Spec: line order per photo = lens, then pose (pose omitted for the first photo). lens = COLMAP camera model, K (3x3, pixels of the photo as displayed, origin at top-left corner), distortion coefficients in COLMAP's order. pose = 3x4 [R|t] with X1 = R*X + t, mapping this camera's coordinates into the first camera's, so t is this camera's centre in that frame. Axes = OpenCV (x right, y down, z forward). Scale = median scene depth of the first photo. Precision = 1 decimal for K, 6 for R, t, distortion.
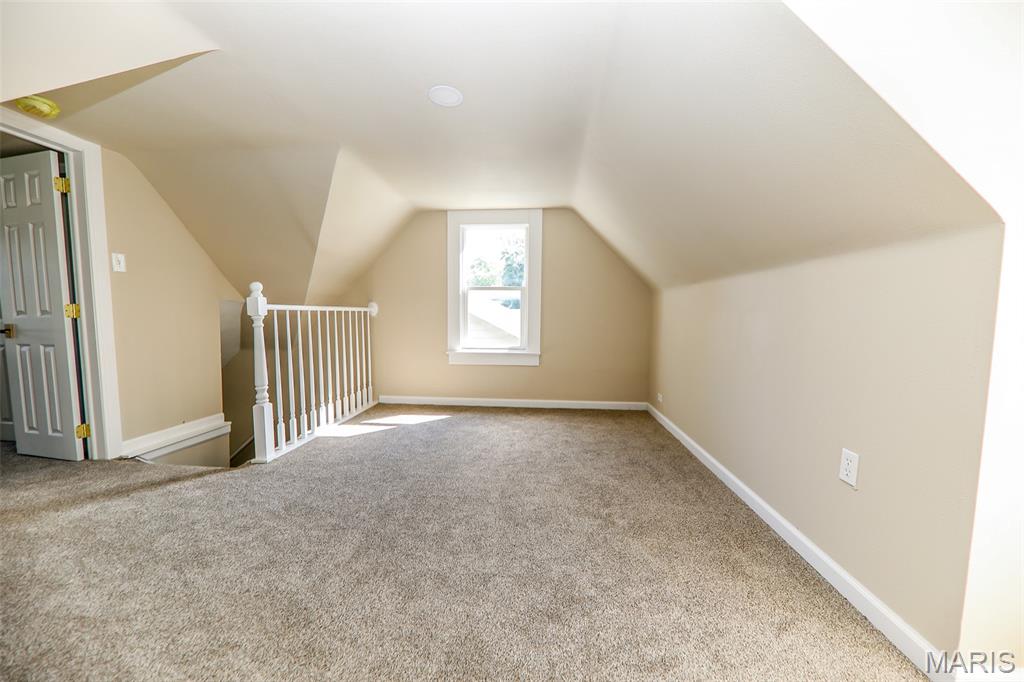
lens RADIAL K [[397.4, 0, 520.7], [0, 397.4, 345.2], [0, 0, 1]] dist [0.001982, -0.000136]
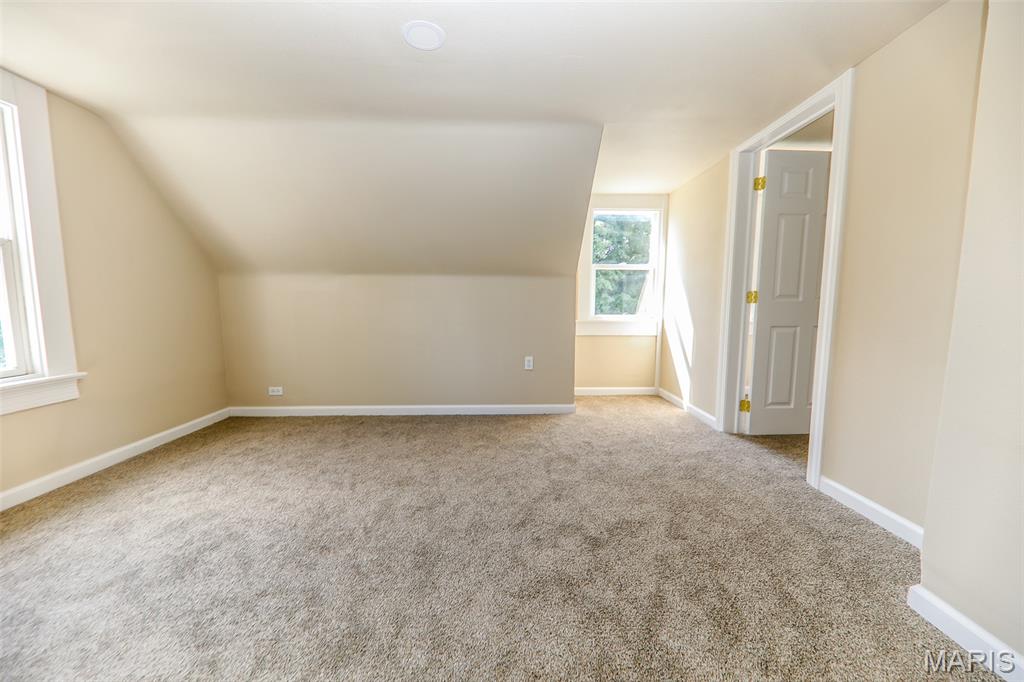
lens RADIAL K [[397.4, 0, 520.7], [0, 397.4, 345.2], [0, 0, 1]] dist [0.001982, -0.000136]
pose [[-0.165684, -0.108312, 0.980213, -0.768251], [0.070427, 0.990113, 0.121310, -0.054861], [-0.983661, 0.089132, -0.156418, 0.687617]]
